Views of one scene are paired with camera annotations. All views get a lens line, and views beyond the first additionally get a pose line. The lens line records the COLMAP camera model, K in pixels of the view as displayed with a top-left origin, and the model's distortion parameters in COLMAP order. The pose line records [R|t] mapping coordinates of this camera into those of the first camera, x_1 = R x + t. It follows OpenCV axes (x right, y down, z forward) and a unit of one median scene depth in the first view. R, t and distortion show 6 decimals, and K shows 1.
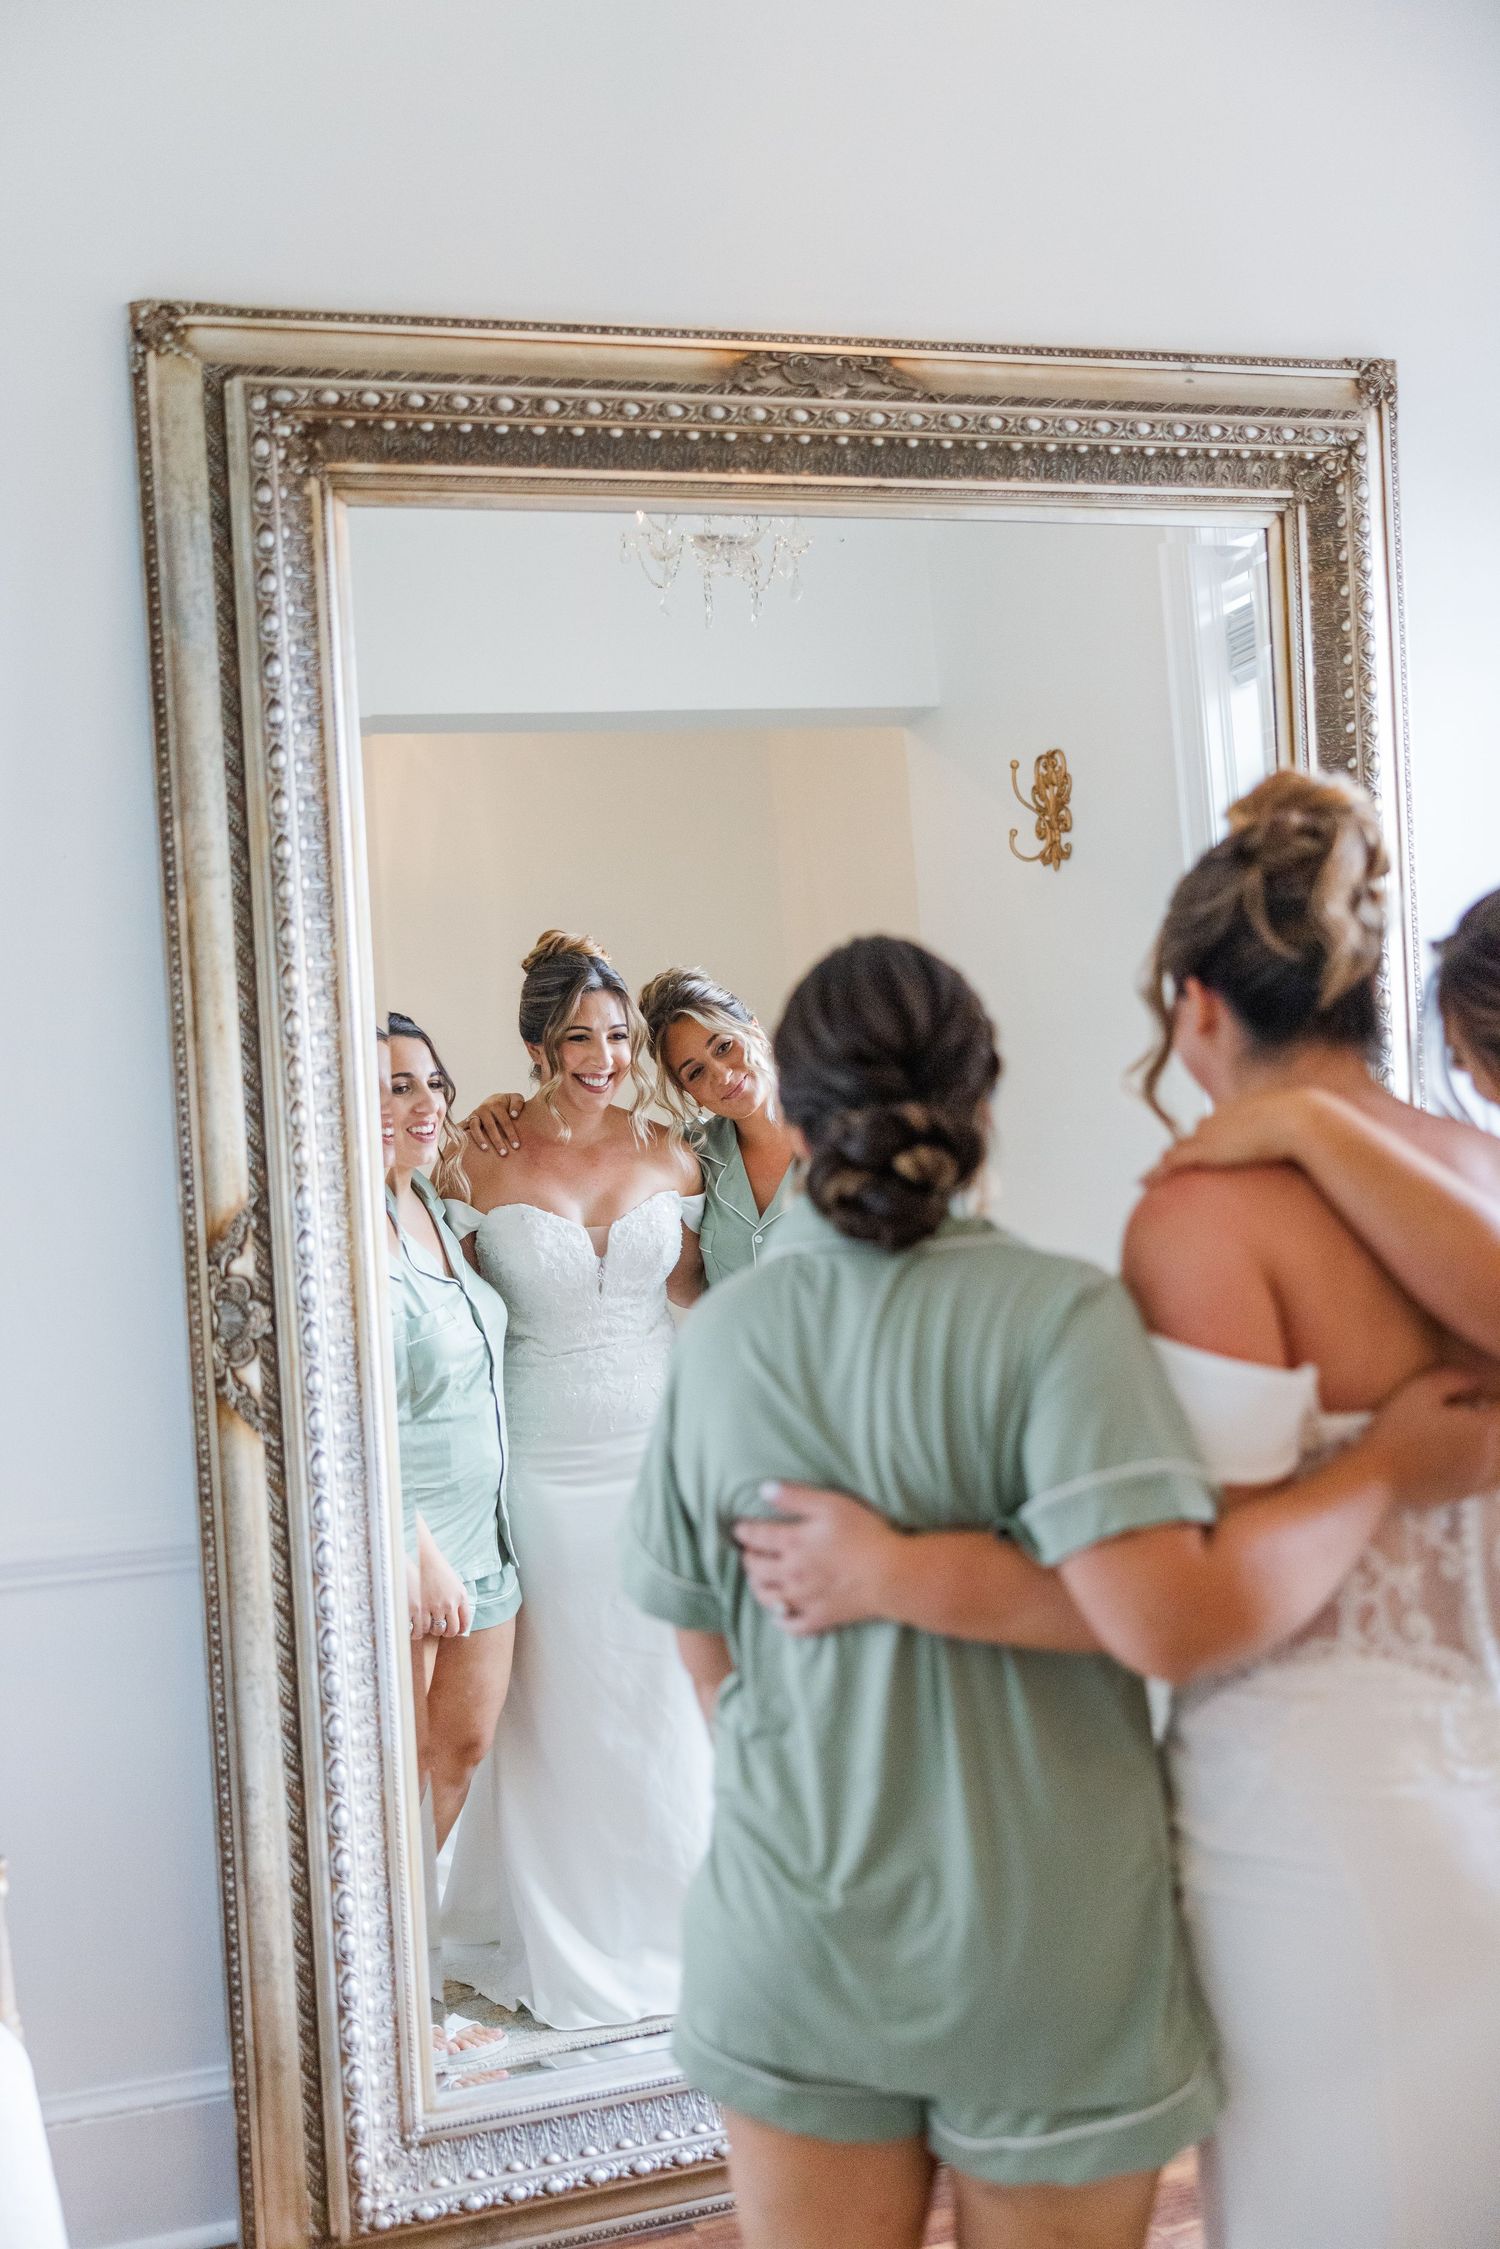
lens RADIAL K [[2498.7, 0, 679.8], [0, 2498.7, 1111.3], [0, 0, 1]] dist [0.005420, 0.000000]
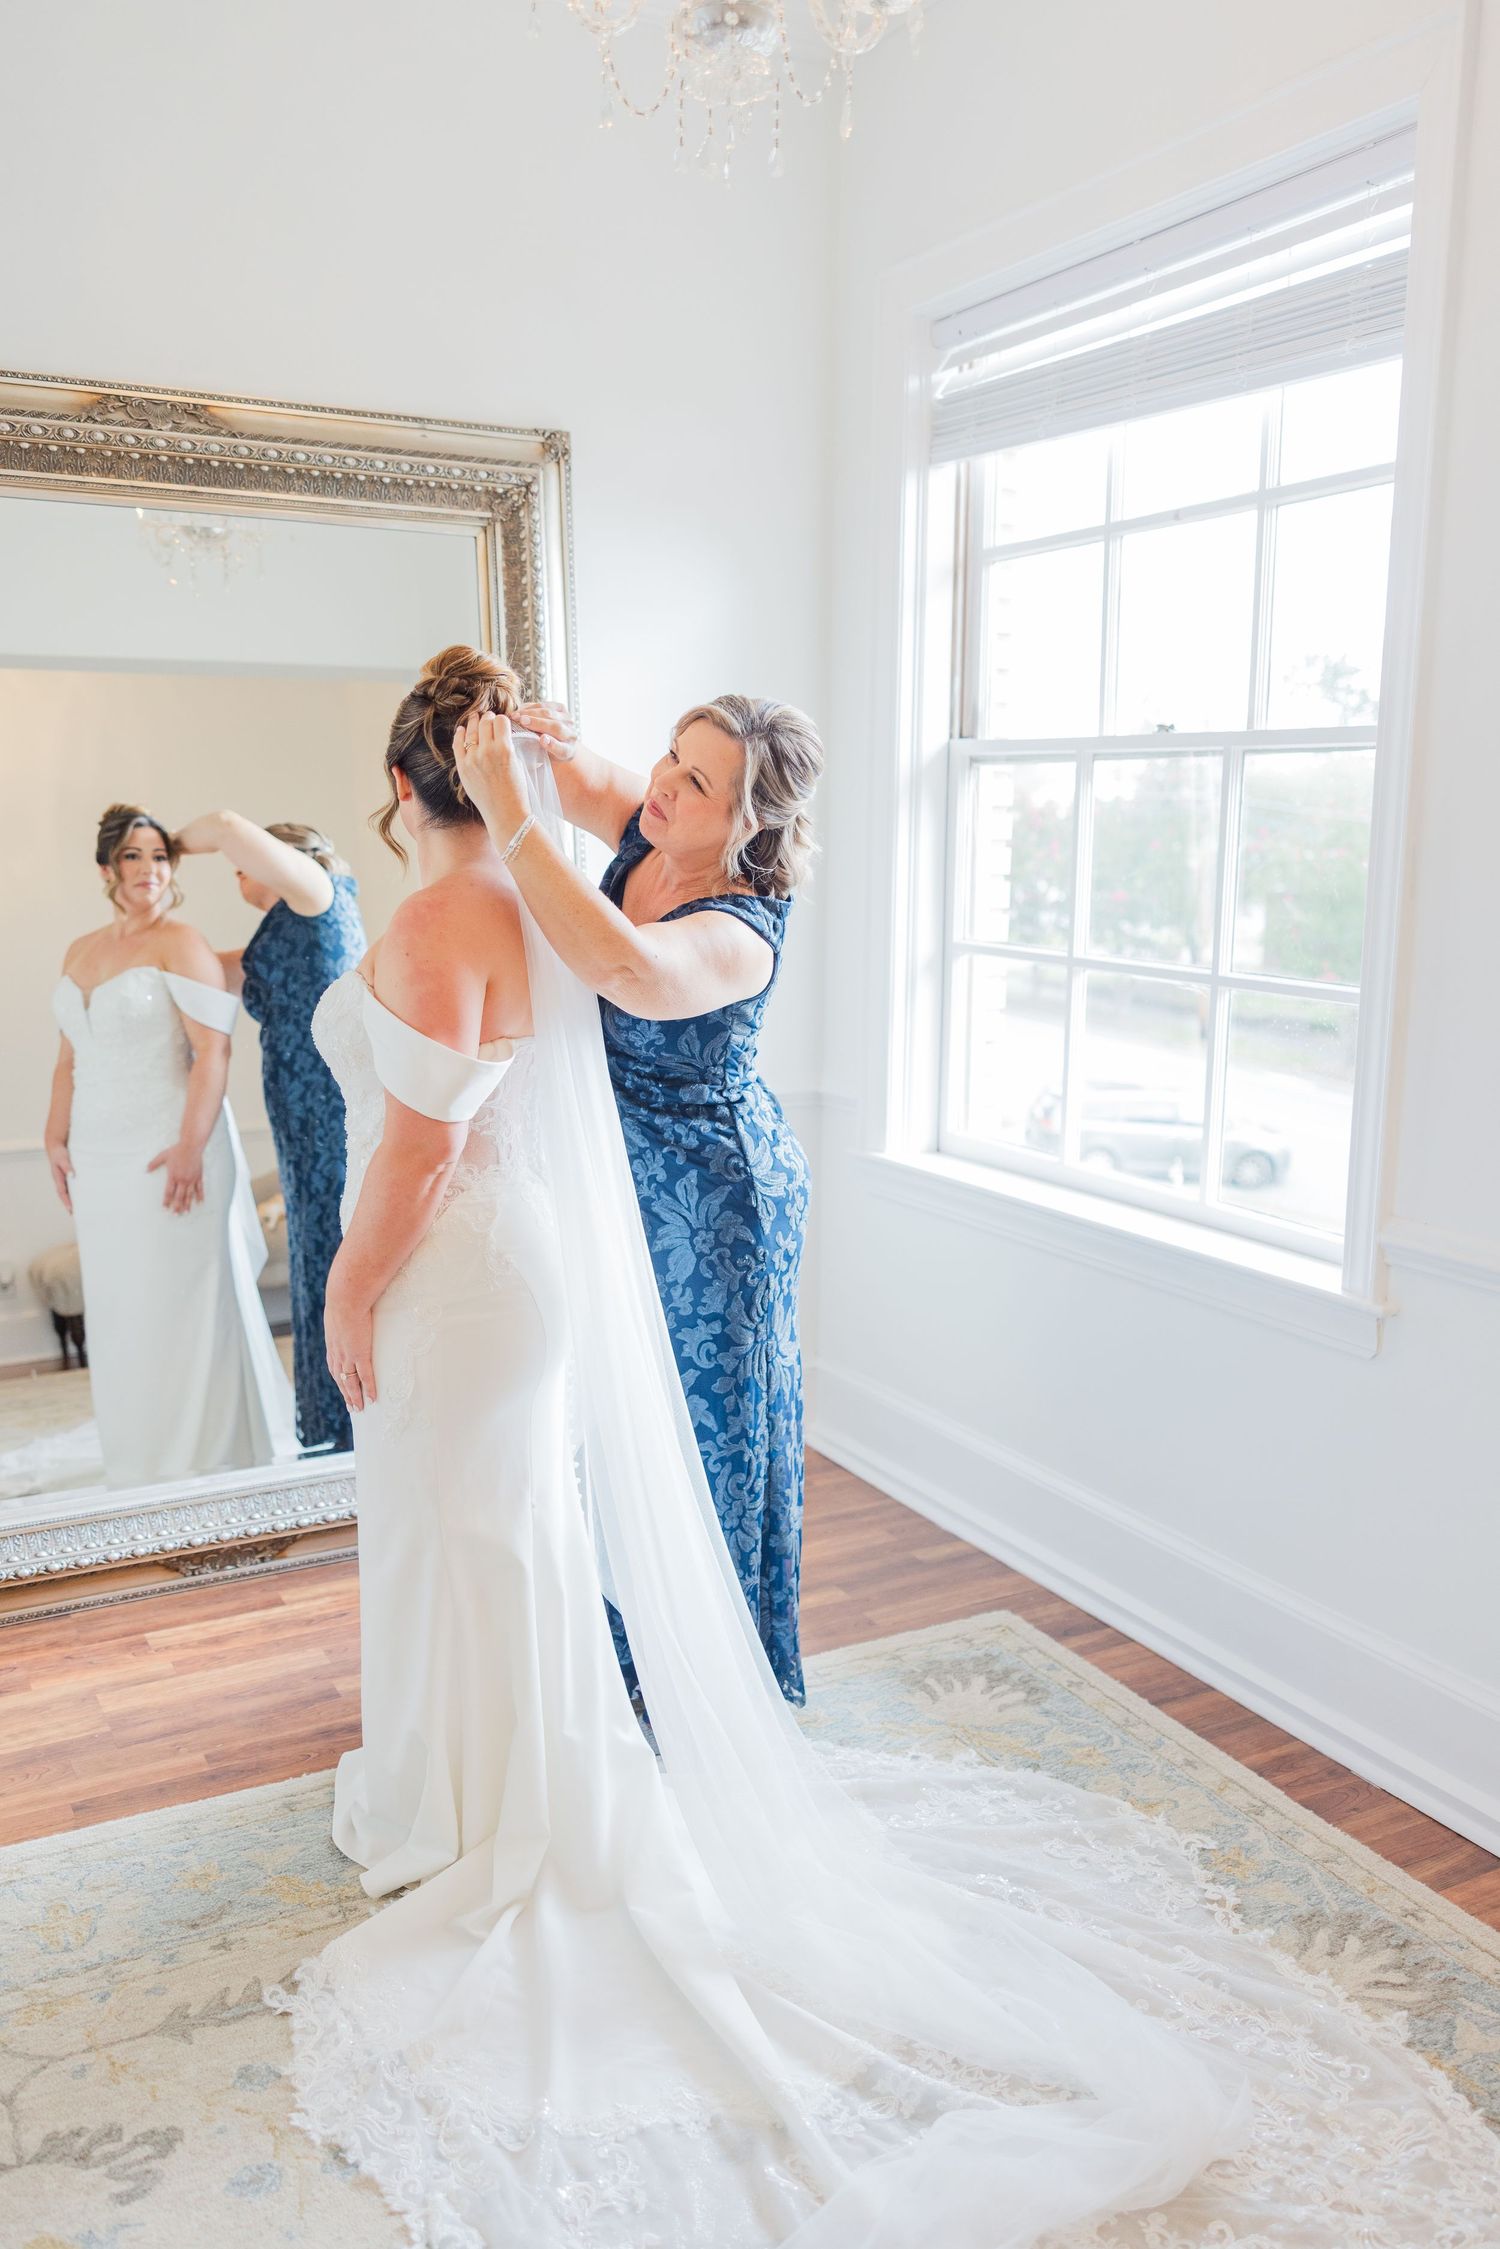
lens RADIAL K [[1867.9, 0, 755.3], [0, 1867.9, 1127.0], [0, 0, 1]] dist [0.026321, -0.034176]
pose [[0.987694, 0.006602, 0.156256, 0.249363], [-0.016371, 0.997984, 0.061316, 0.062781], [-0.155536, -0.063119, 0.985812, -0.210516]]
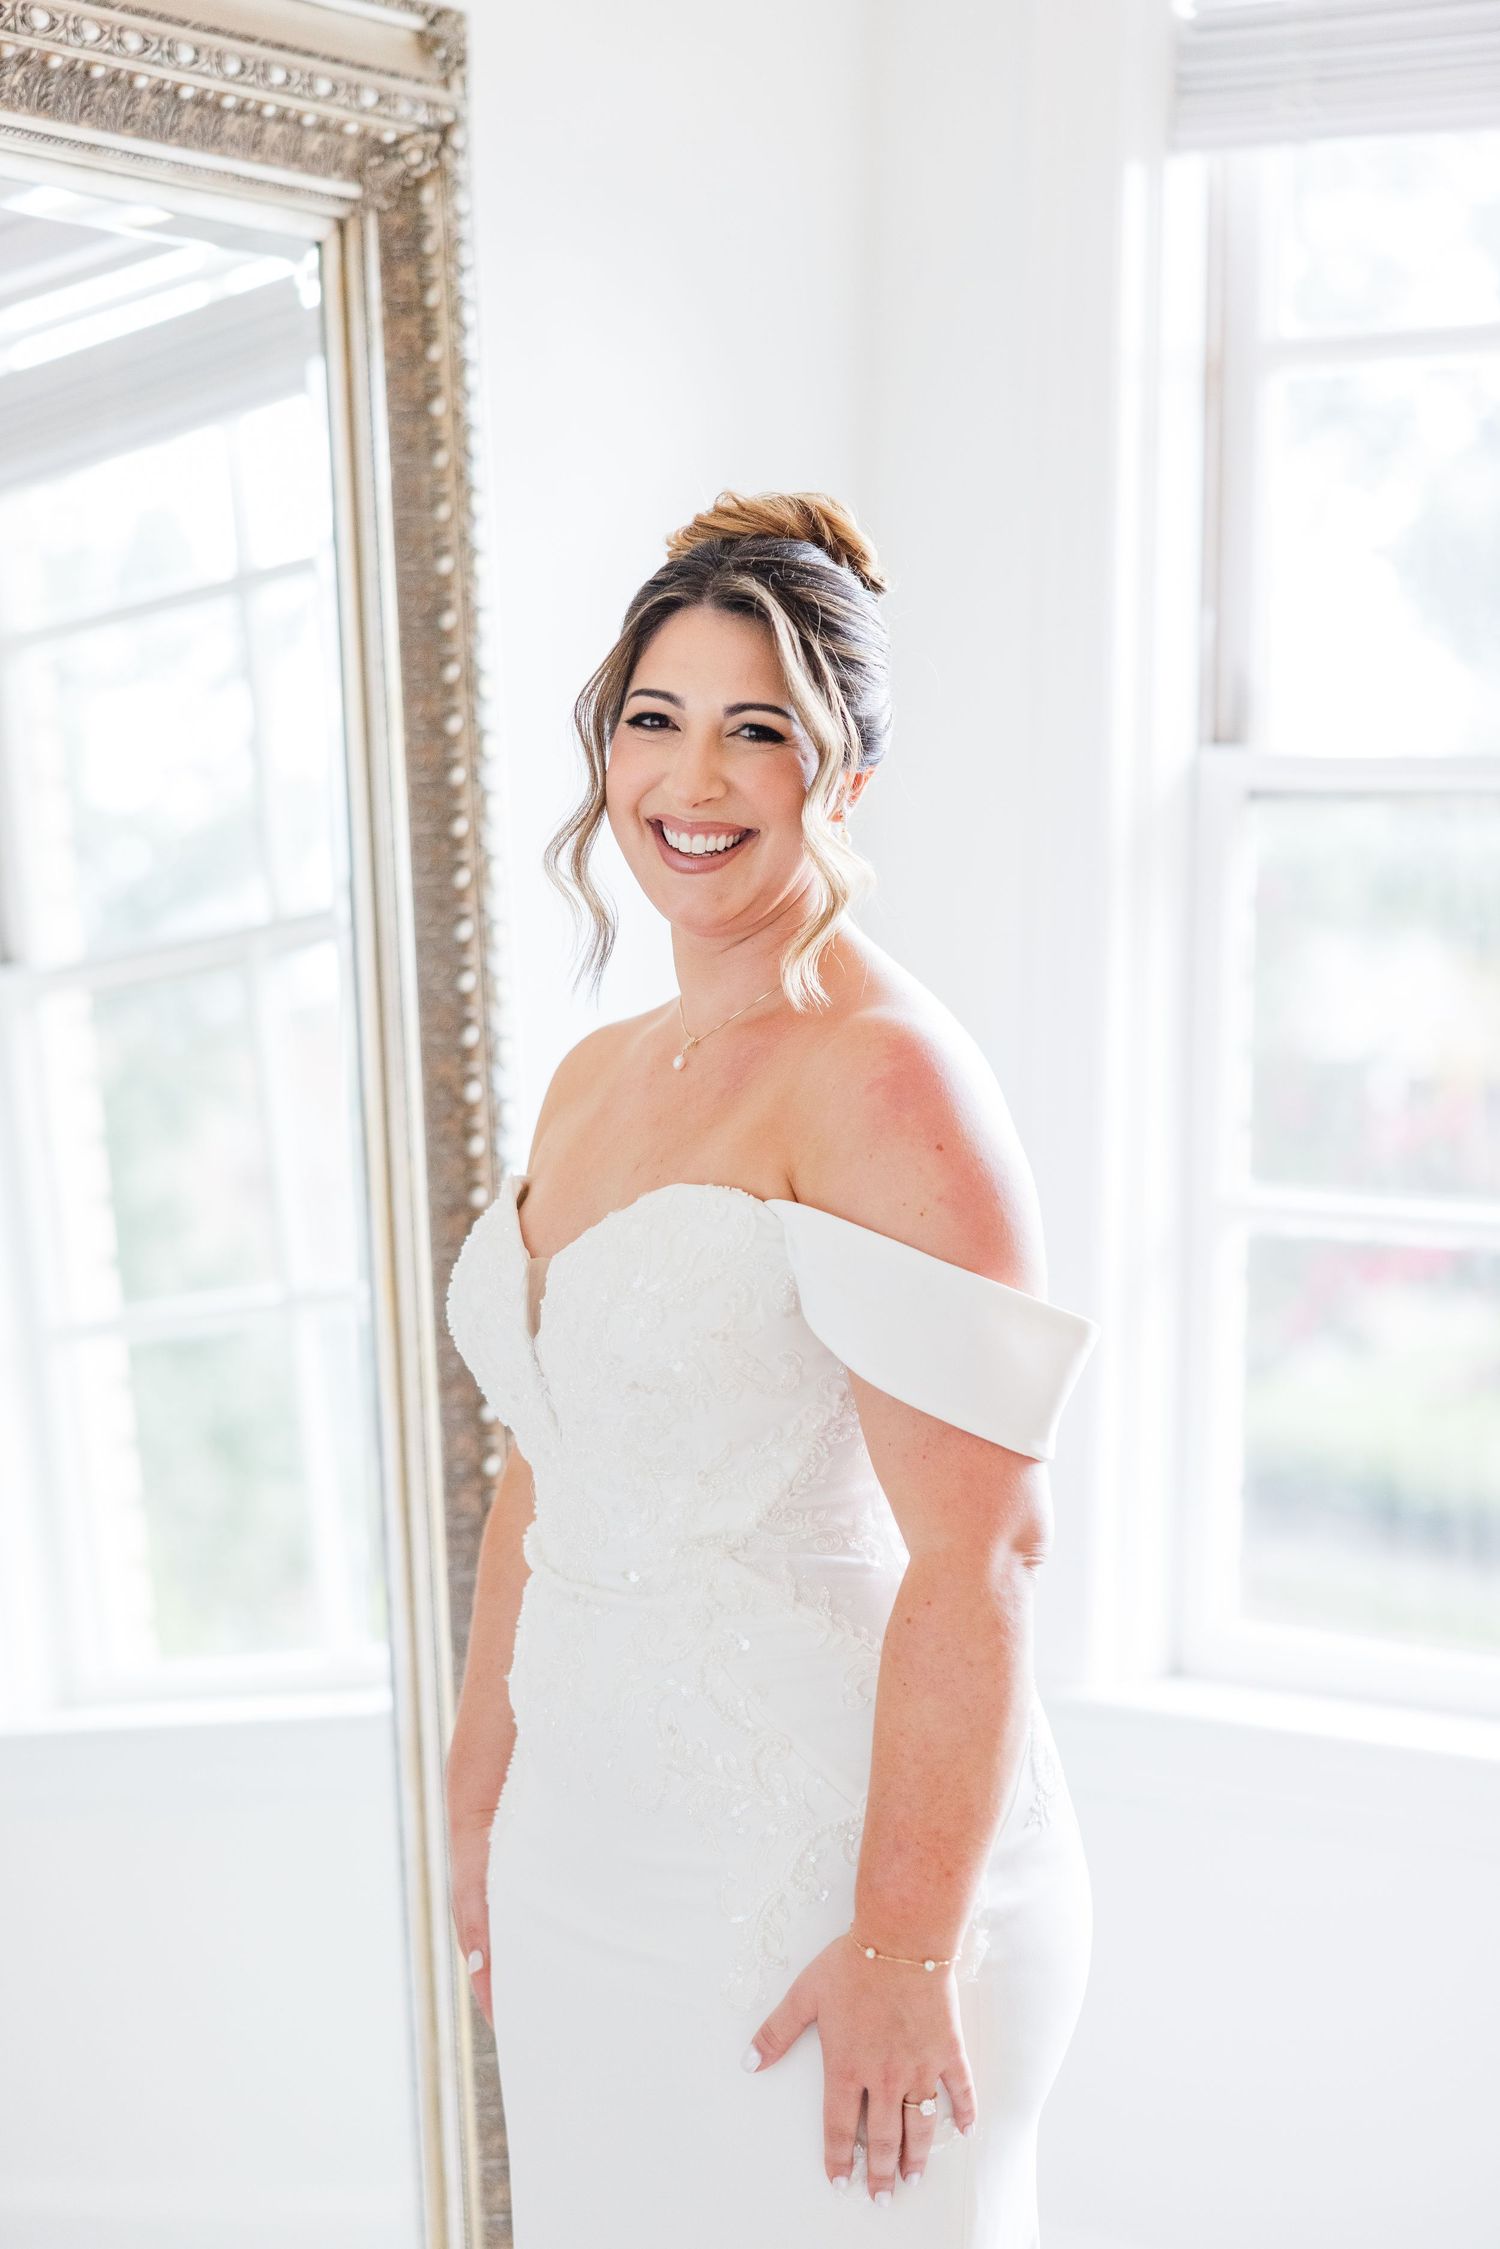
lens RADIAL K [[4258.5, 0, 744.7], [0, 4258.5, 1125.4], [0, 0, 1]] dist [0.001805, 0.000000]
pose [[0.835157, 0.008213, 0.549950, -0.291648], [0.022203, 0.998570, -0.048630, 0.048799], [-0.549563, 0.052824, 0.833781, 0.061738]]
